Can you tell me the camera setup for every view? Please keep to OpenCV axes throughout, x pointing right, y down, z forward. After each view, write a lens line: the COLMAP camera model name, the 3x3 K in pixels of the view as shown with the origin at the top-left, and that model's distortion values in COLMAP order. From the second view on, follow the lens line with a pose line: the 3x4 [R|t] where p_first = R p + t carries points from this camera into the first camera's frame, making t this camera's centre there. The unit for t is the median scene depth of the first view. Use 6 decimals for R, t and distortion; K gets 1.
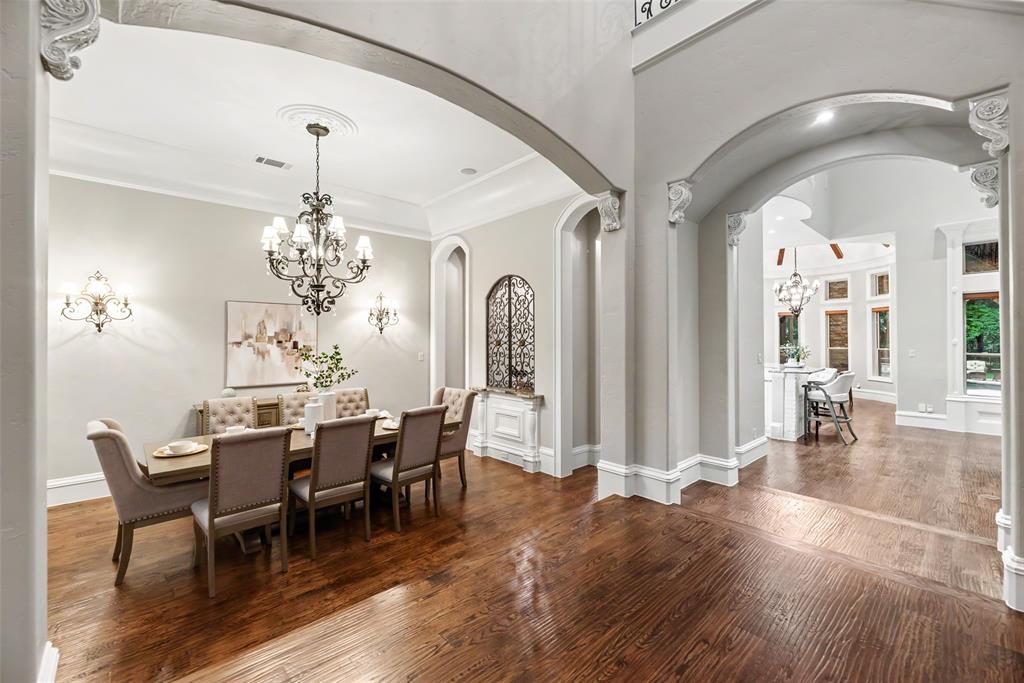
lens RADIAL K [[413.9, 0, 518.7], [0, 413.9, 338.1], [0, 0, 1]] dist [-0.003173, 0.001054]
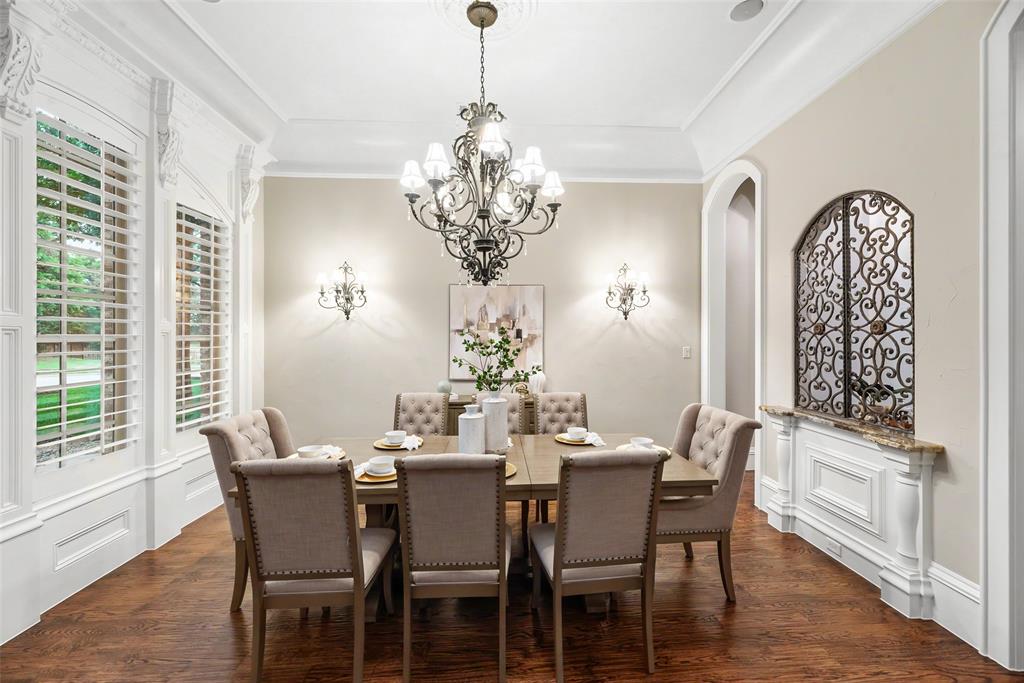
lens RADIAL K [[413.9, 0, 516.9], [0, 413.9, 335.5], [0, 0, 1]] dist [-0.003173, 0.001054]
pose [[0.754602, -0.000947, -0.656182, 0.006288], [0.002220, 0.999997, 0.001110, 0.019234], [0.656179, -0.002294, 0.754602, 0.359940]]
